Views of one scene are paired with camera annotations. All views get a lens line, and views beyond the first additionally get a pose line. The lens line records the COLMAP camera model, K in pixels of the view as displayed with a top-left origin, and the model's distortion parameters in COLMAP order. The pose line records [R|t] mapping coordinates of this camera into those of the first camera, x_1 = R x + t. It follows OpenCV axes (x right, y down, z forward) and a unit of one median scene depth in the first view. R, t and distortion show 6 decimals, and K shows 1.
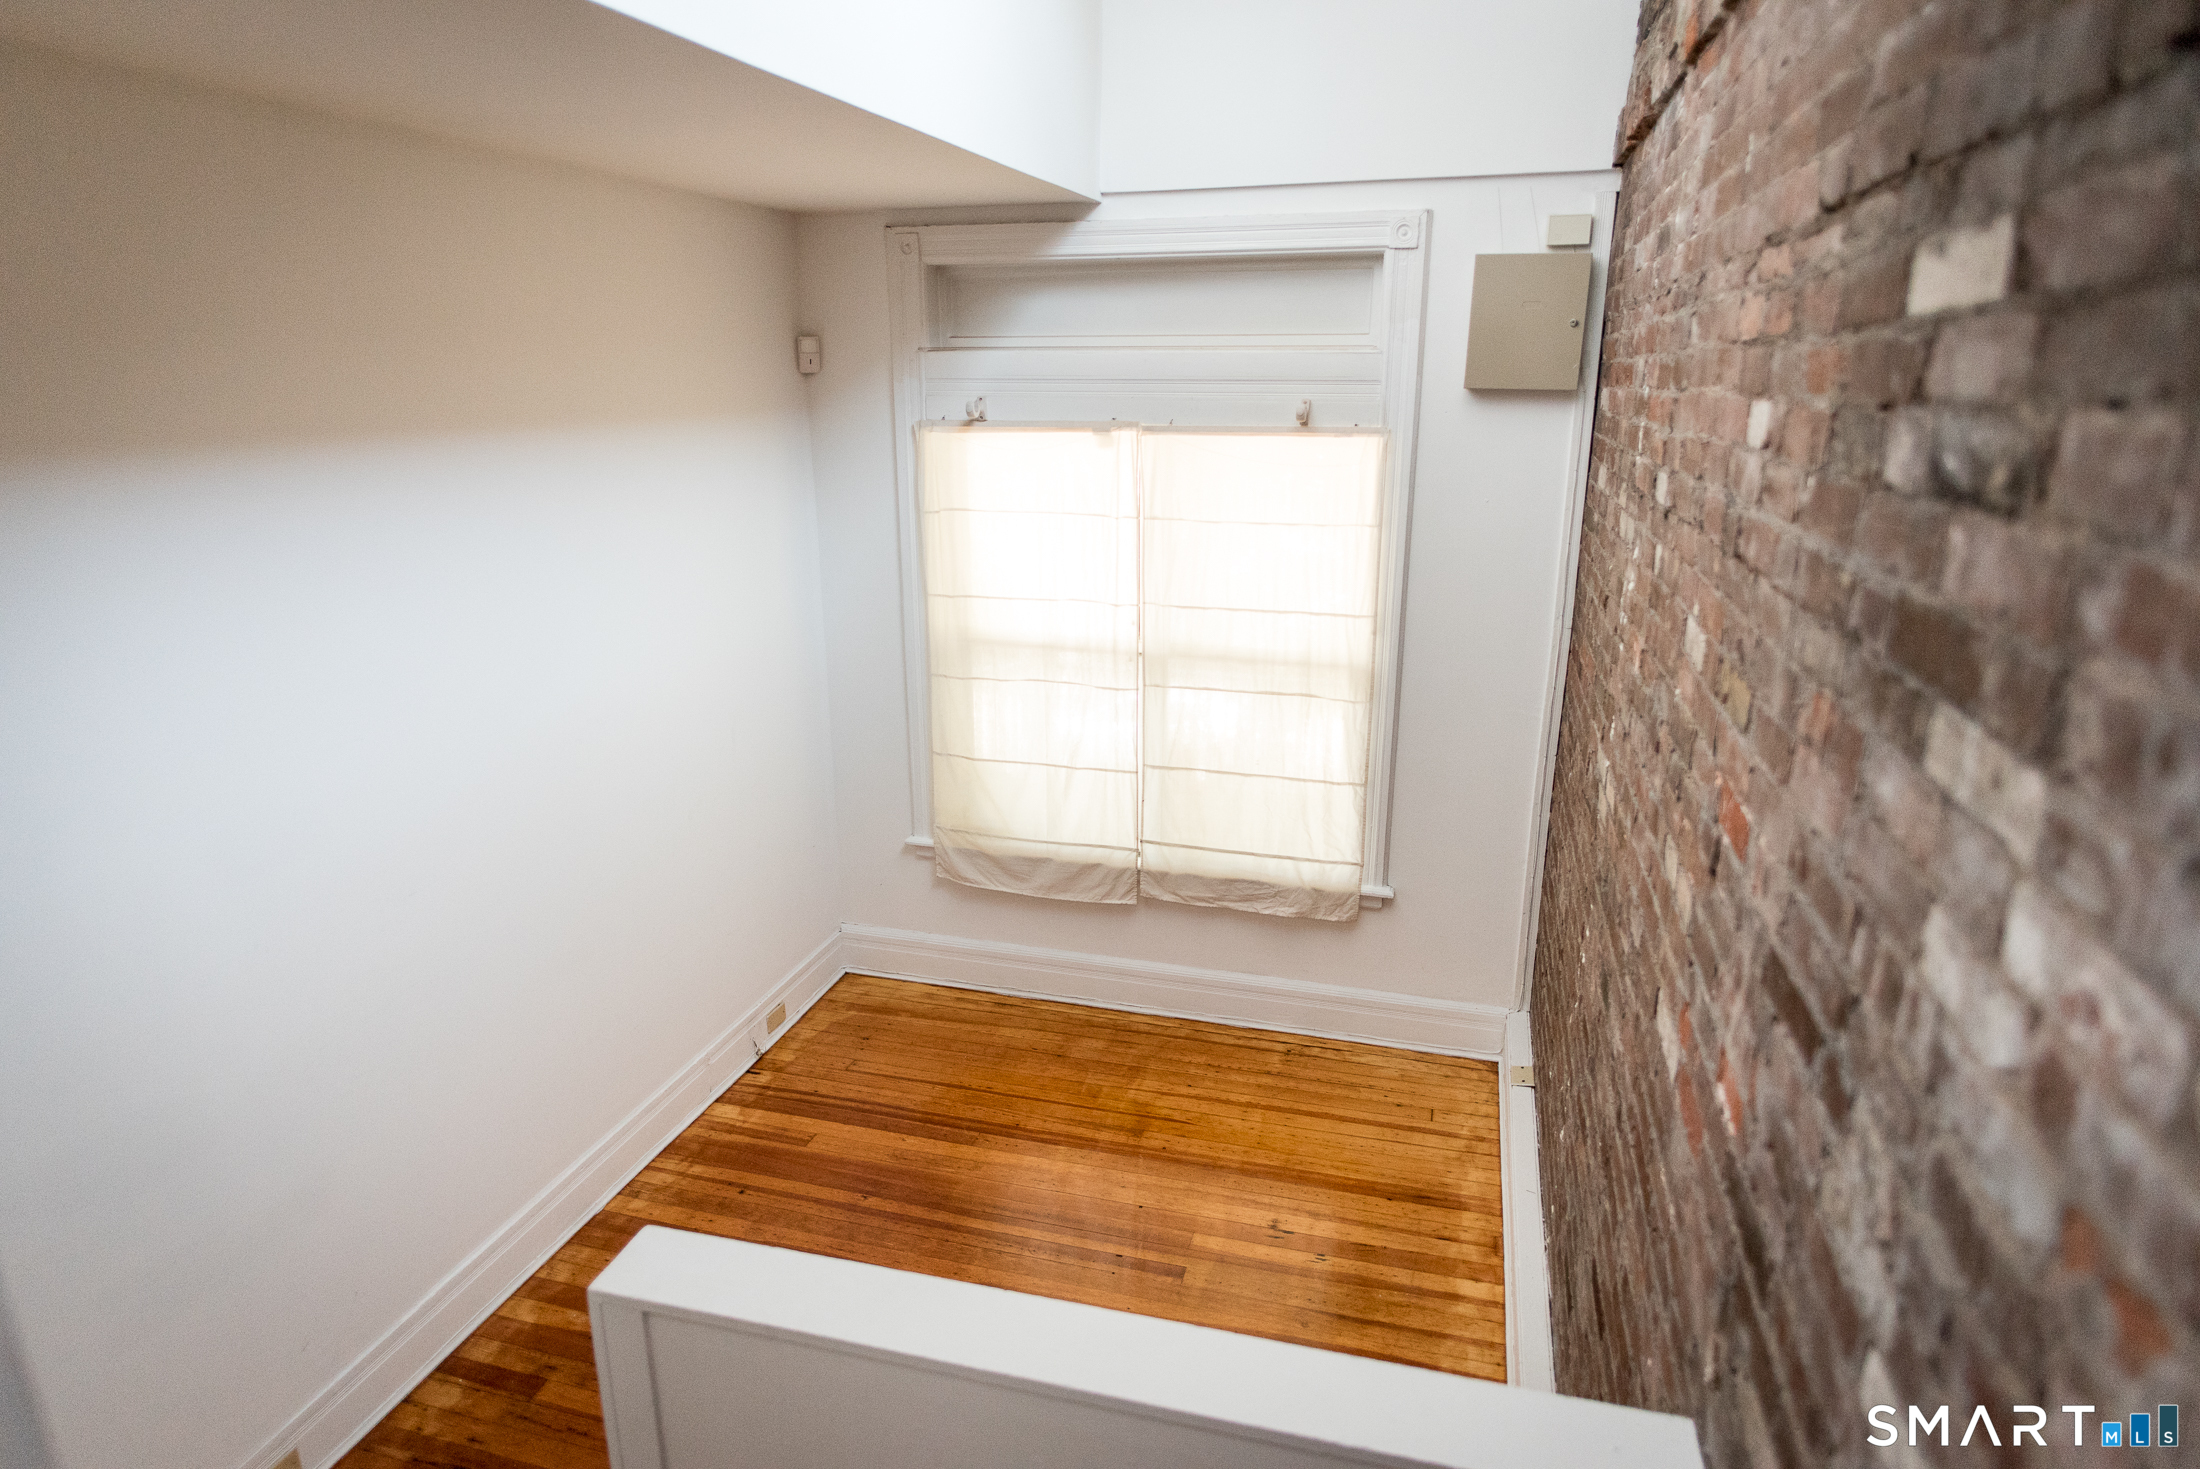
lens RADIAL K [[1256.2, 0, 1106.8], [0, 1256.2, 743.6], [0, 0, 1]] dist [-0.005513, 0.000801]
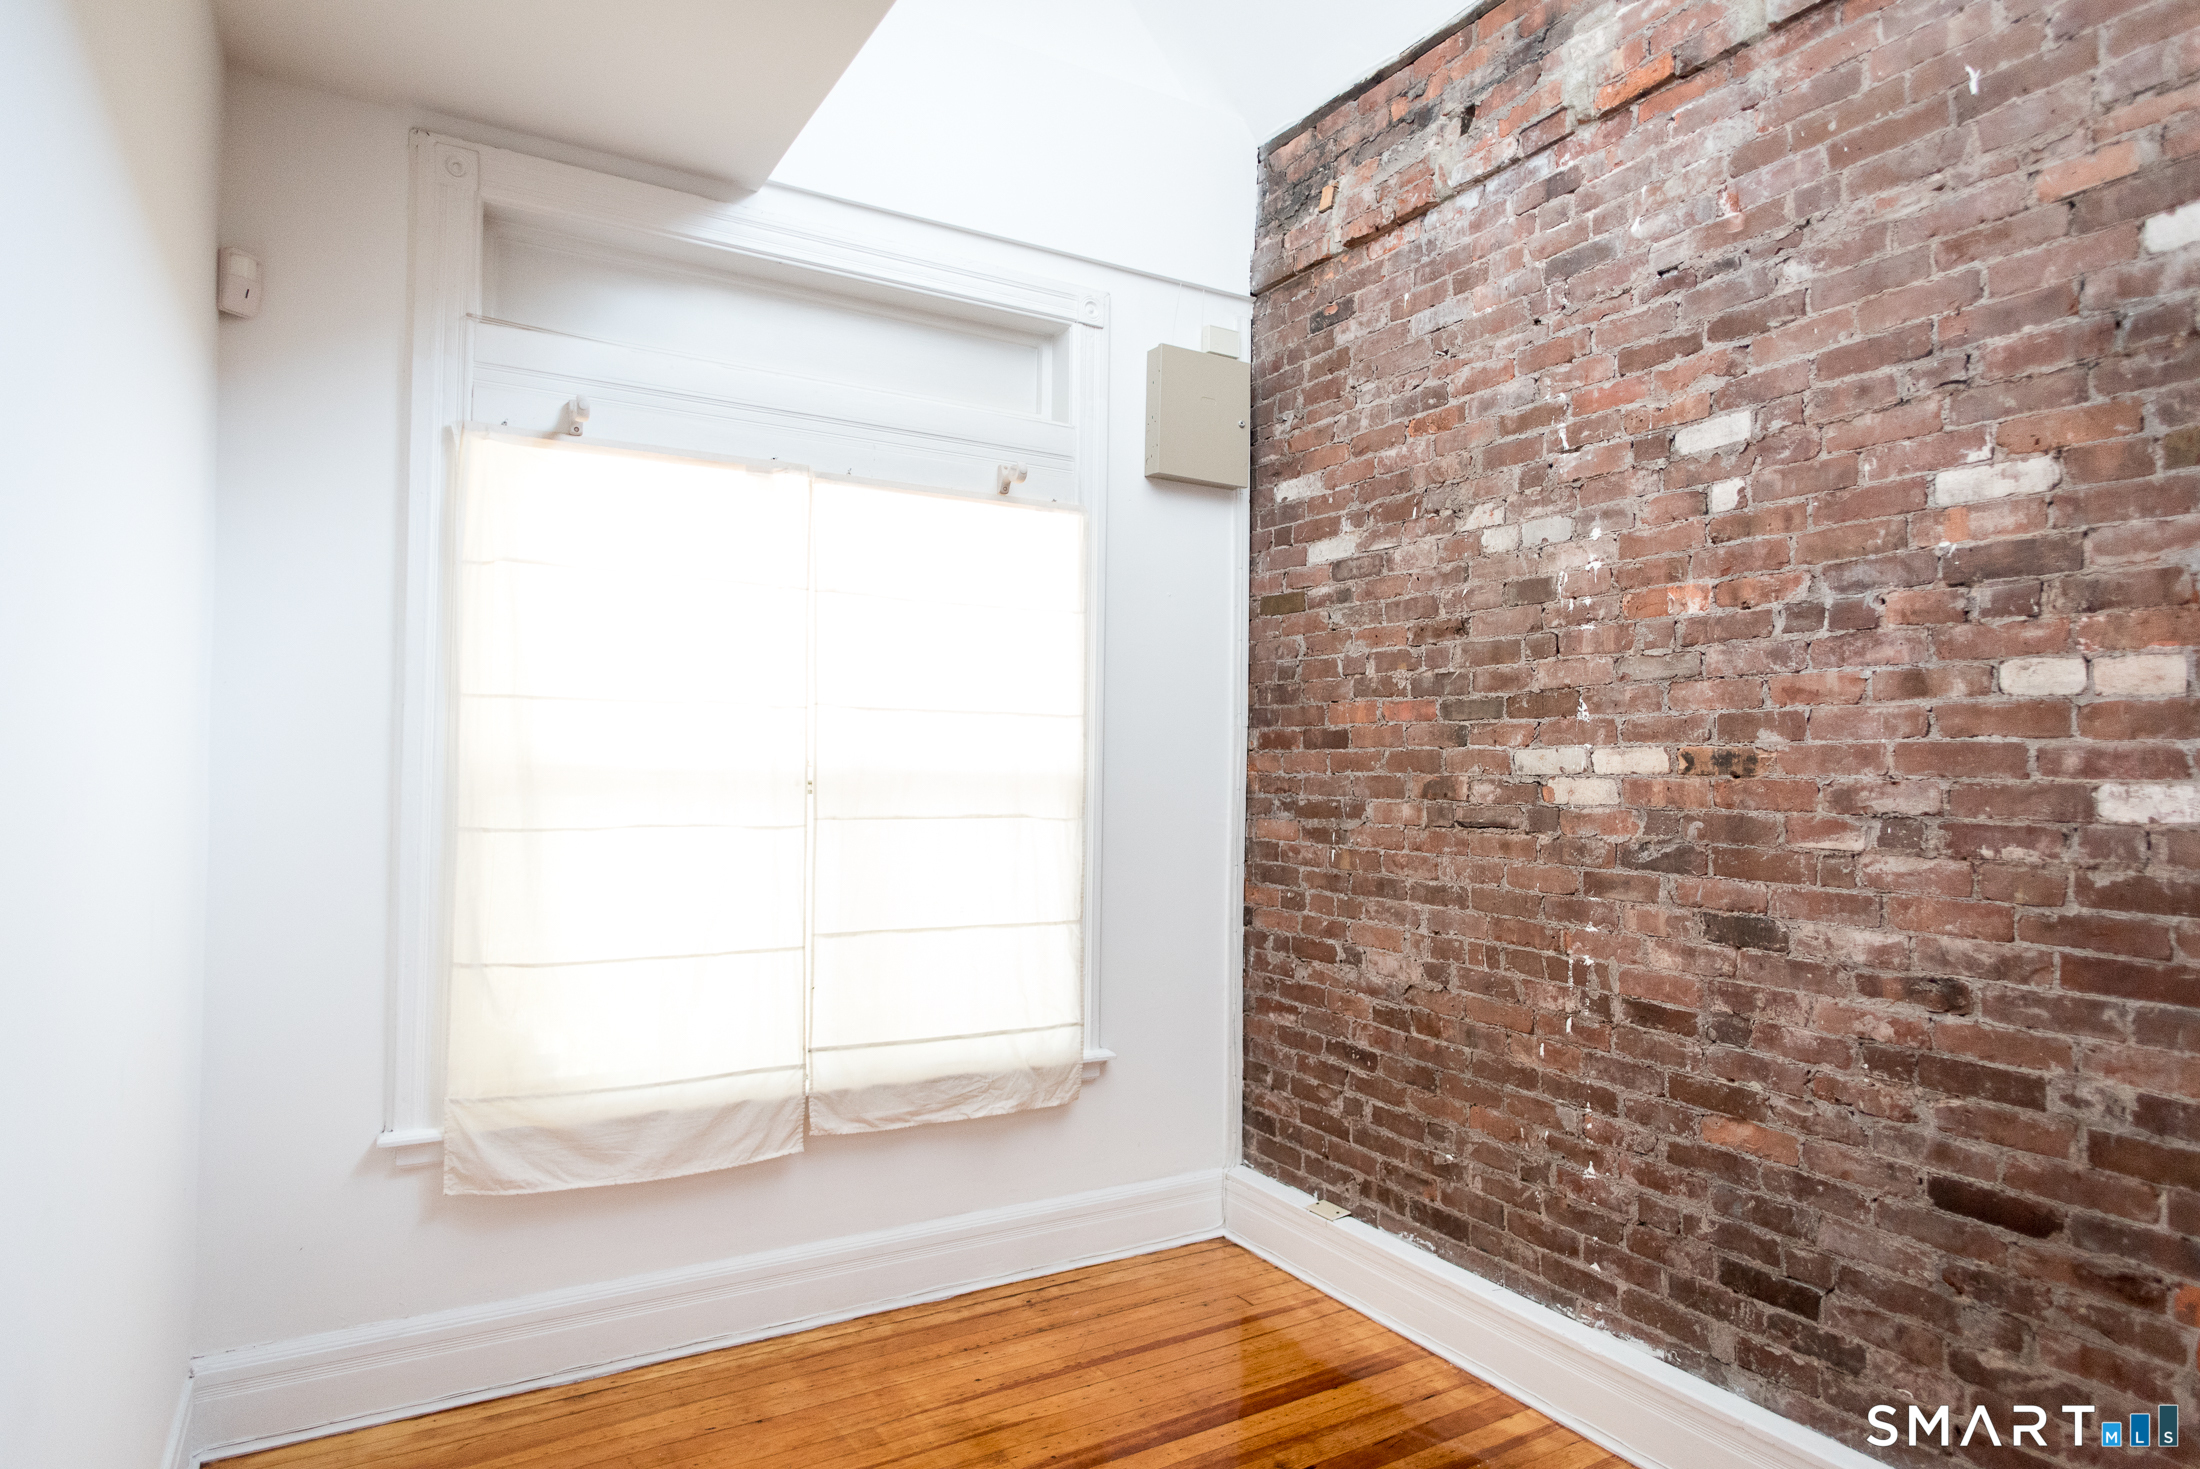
lens RADIAL K [[1256.2, 0, 1106.8], [0, 1256.2, 743.6], [0, 0, 1]] dist [-0.005513, 0.000801]
pose [[0.685457, 0.022390, 0.727768, -0.375260], [0.195921, 0.956990, -0.213973, 0.097957], [-0.701258, 0.289255, 0.651589, 0.394128]]
